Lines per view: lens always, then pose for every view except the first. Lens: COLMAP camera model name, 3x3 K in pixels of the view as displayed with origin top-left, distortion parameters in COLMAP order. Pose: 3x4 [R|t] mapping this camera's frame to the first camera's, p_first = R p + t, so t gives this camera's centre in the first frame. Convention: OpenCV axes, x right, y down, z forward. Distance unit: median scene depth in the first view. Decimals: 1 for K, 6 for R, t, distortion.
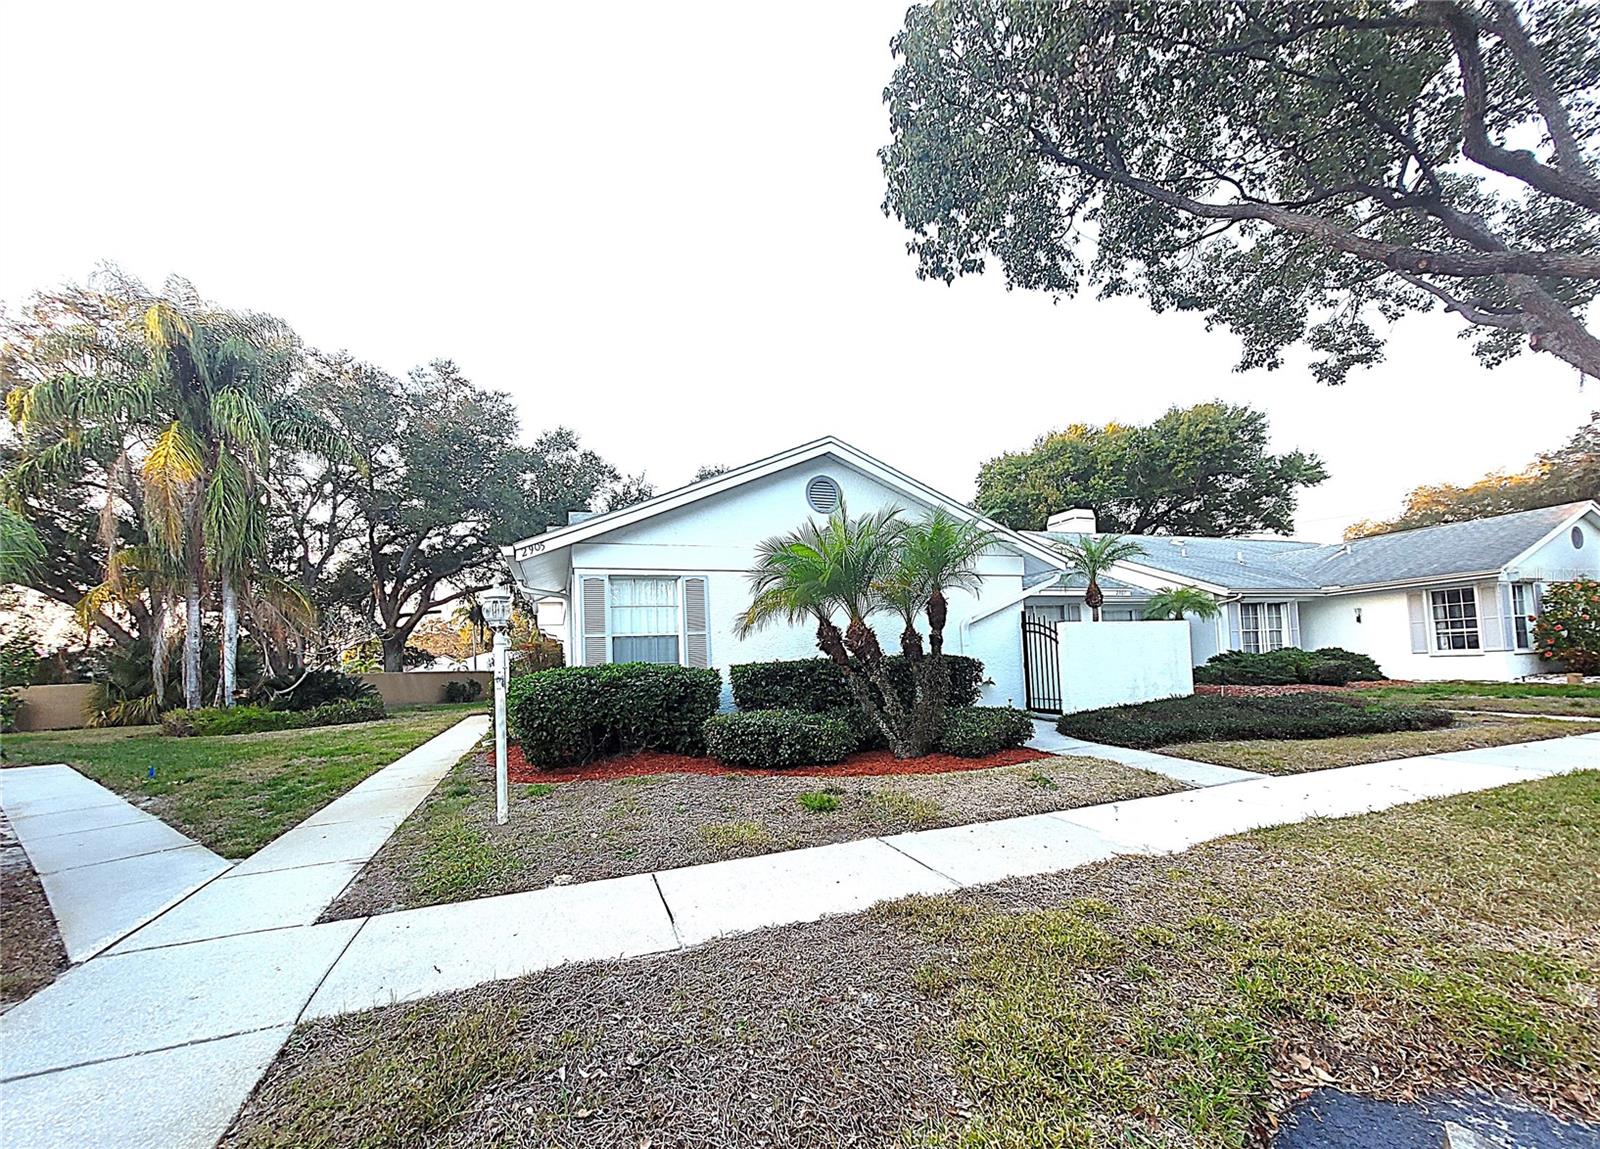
lens RADIAL K [[659.6, 0, 804.3], [0, 659.6, 634.6], [0, 0, 1]] dist [0.006390, -0.000464]
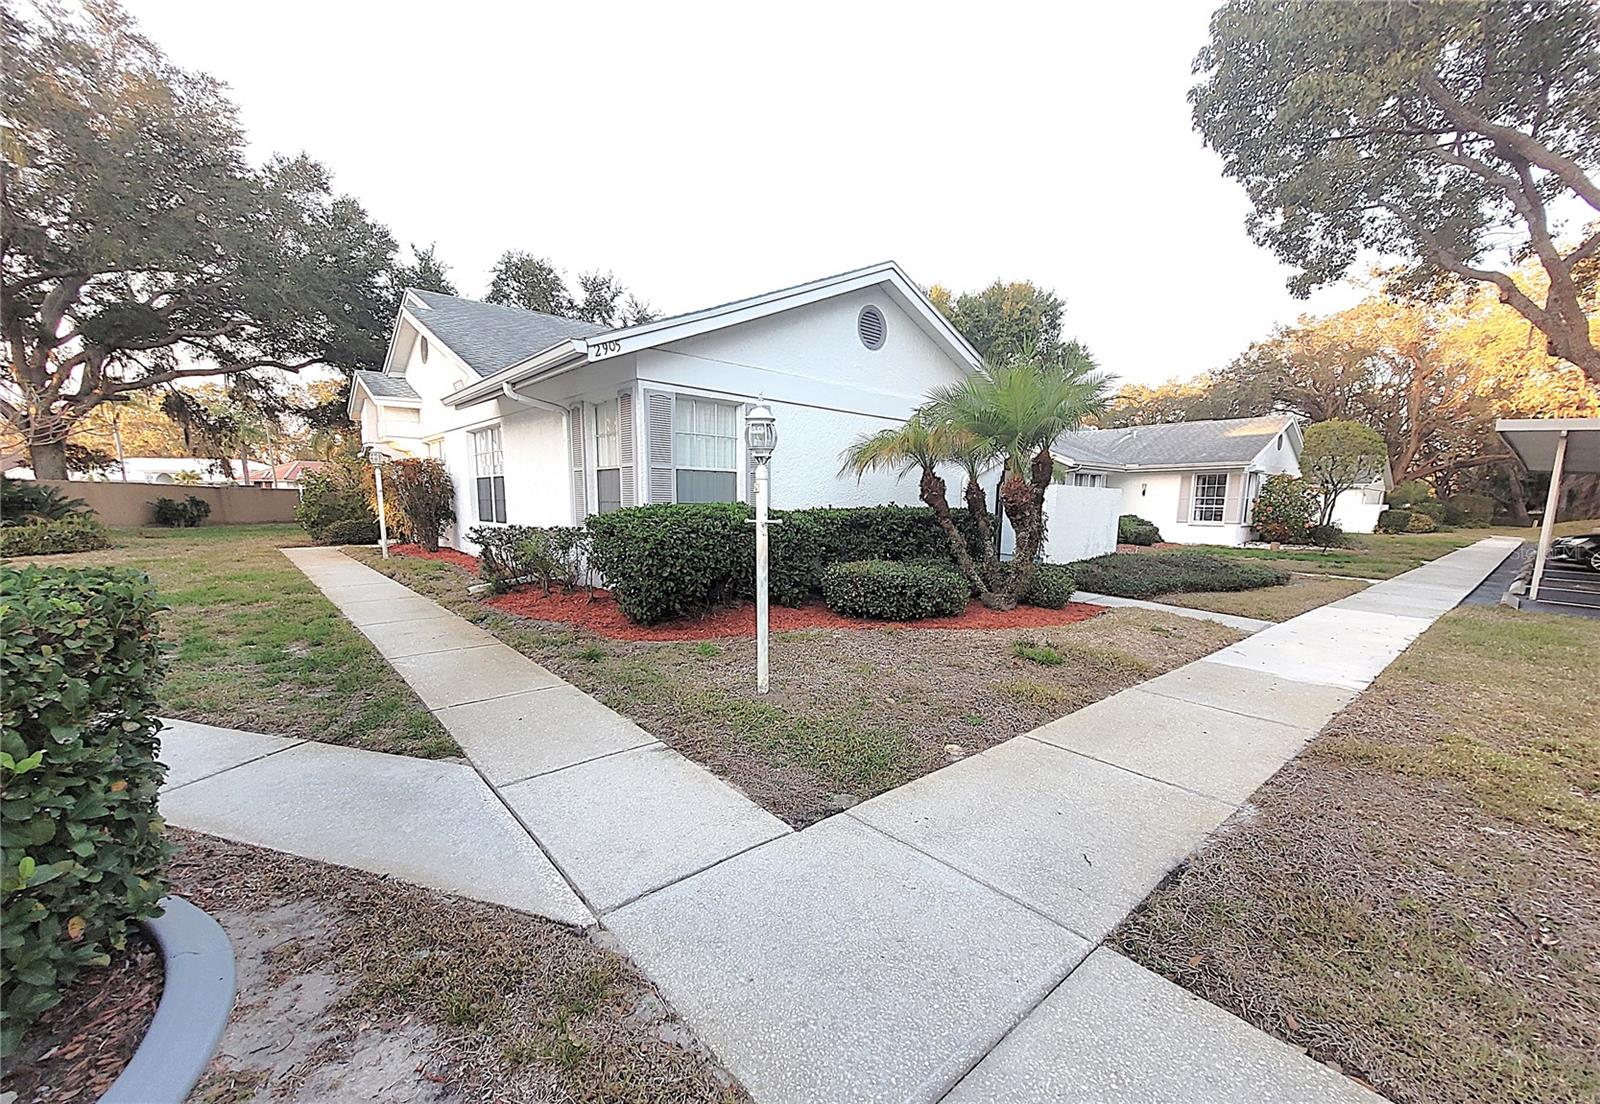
lens RADIAL K [[647.6, 0, 811.6], [0, 647.6, 605.2], [0, 0, 1]] dist [0.007777, -0.000615]
pose [[0.928388, -0.002267, 0.371605, -0.222998], [-0.071183, 0.980380, 0.183817, 0.004713], [-0.364730, -0.197105, 0.910012, 0.071851]]
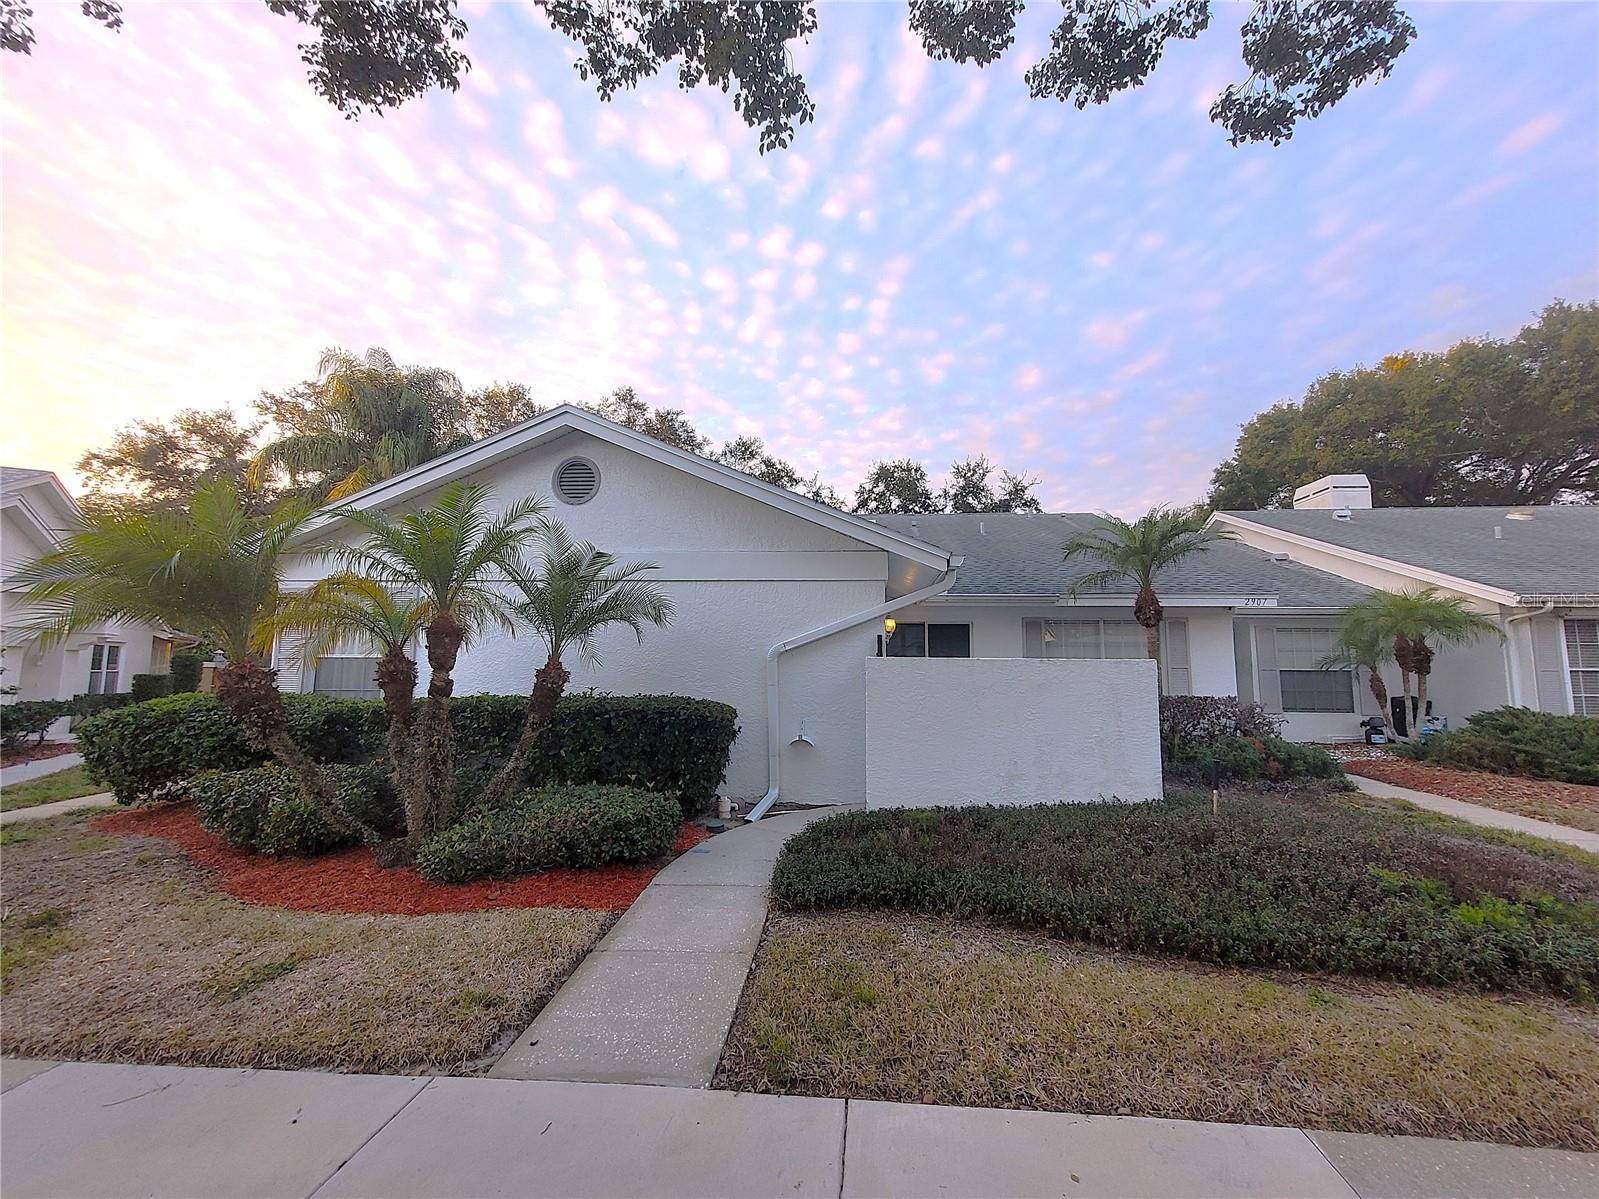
lens RADIAL K [[672.7, 0, 812.0], [0, 672.7, 598.3], [0, 0, 1]] dist [-0.003454, -0.000695]
pose [[0.901997, -0.003441, -0.431729, 0.343052], [-0.024008, 0.998021, -0.058113, -0.017329], [0.431075, 0.062783, 0.900129, 0.242922]]
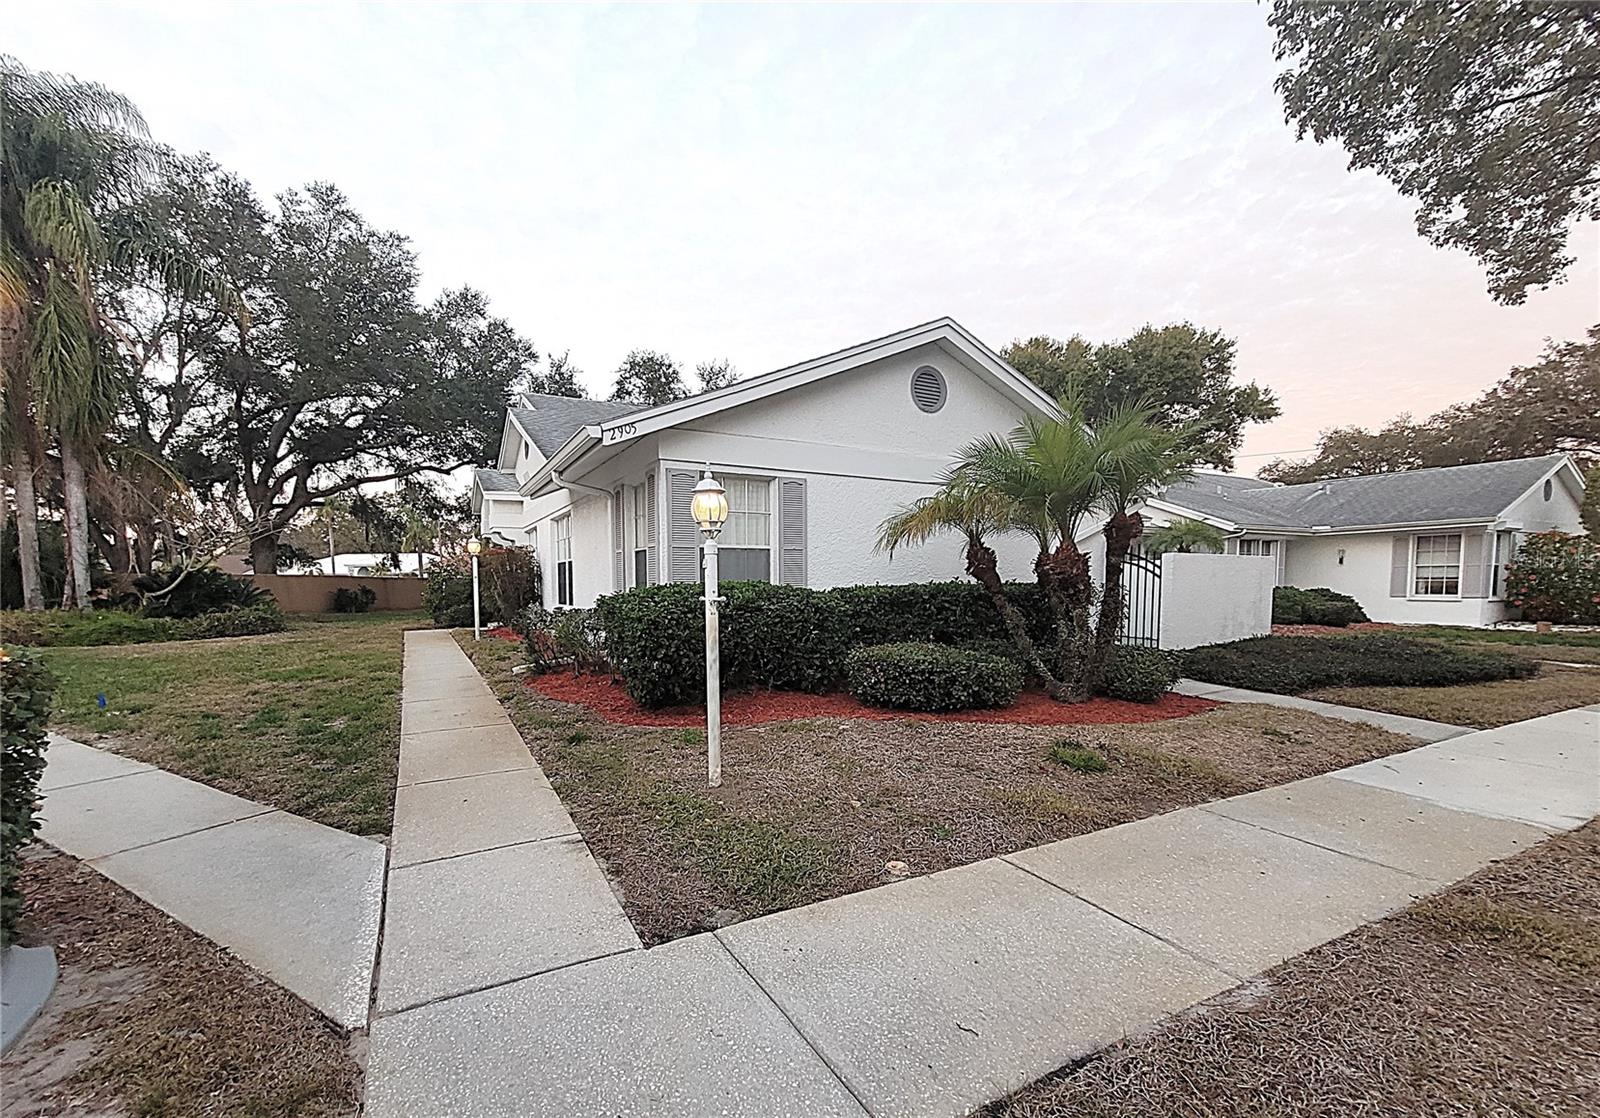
lens RADIAL K [[690.9, 0, 778.8], [0, 690.9, 632.0], [0, 0, 1]] dist [0.010230, -0.002333]
pose [[0.990763, 0.029057, 0.132456, -0.155143], [-0.044208, 0.992620, 0.112922, 0.002924], [-0.128197, -0.117734, 0.984736, 0.064005]]
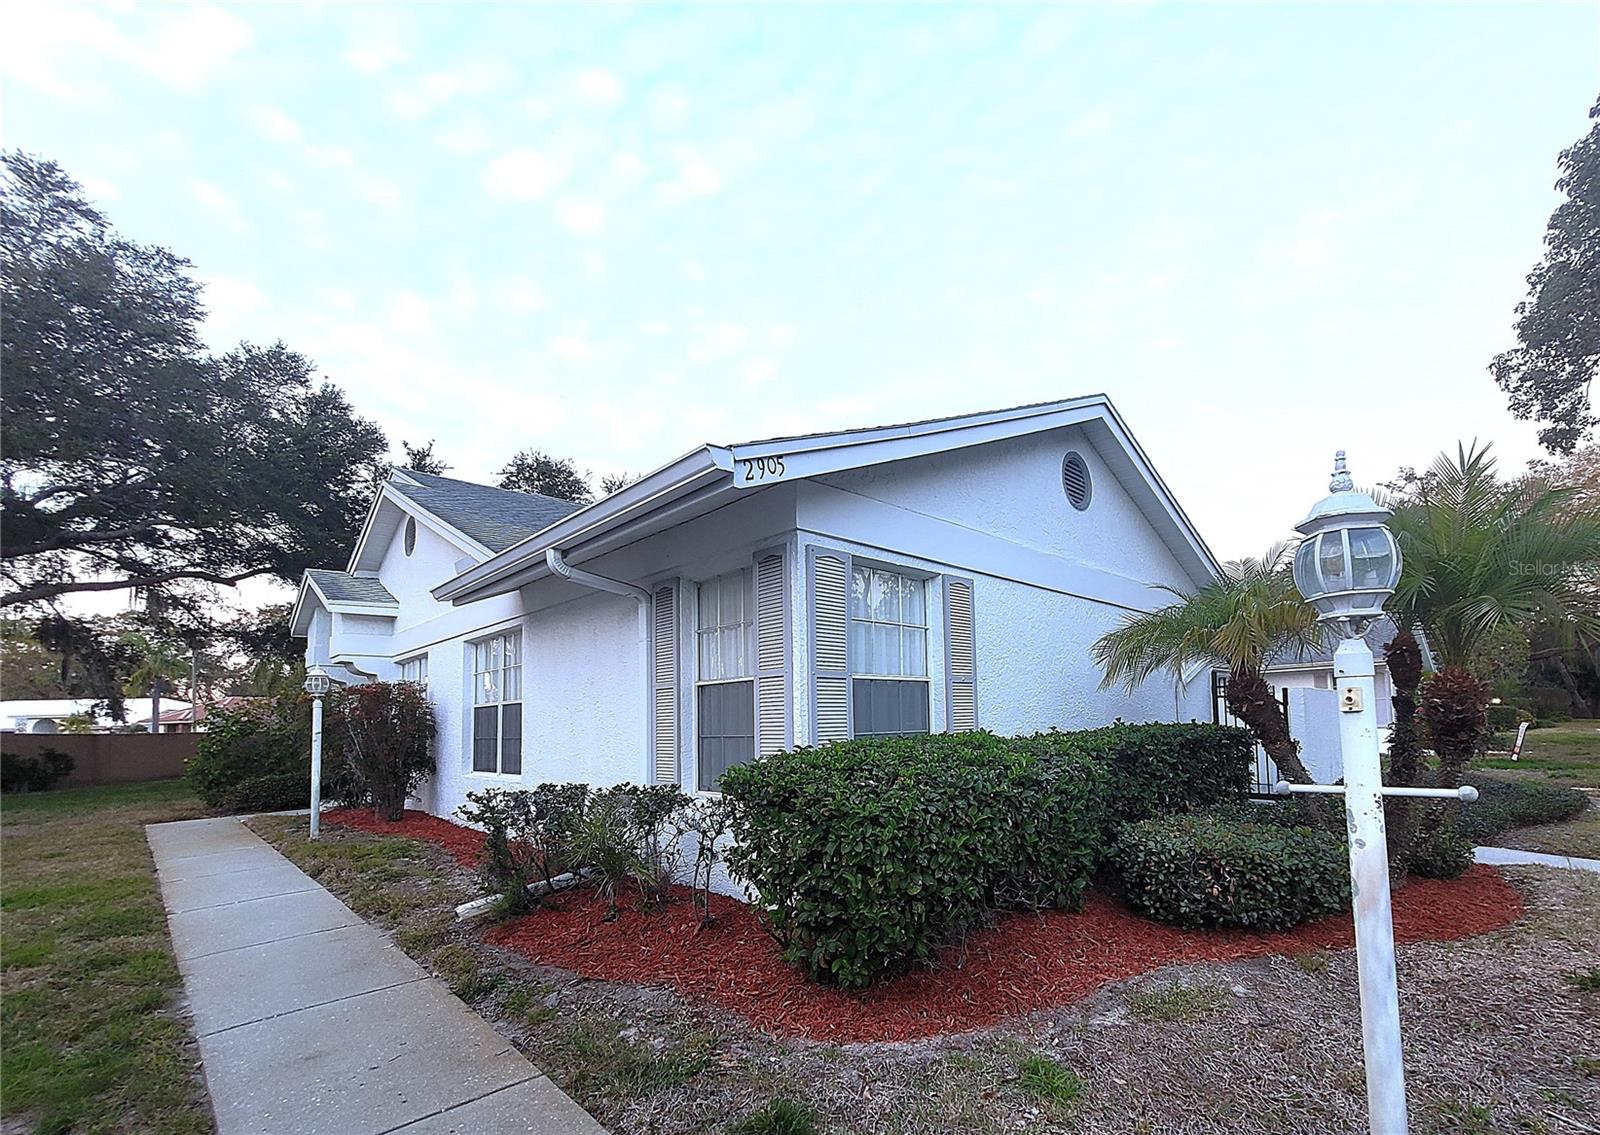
lens RADIAL K [[701.8, 0, 911.3], [0, 701.8, 678.3], [0, 0, 1]] dist [0.006798, -0.000607]
pose [[0.886996, 0.046475, 0.459433, -0.250904], [-0.034037, 0.998796, -0.035322, 0.010355], [-0.460521, 0.015693, 0.887510, 0.257491]]
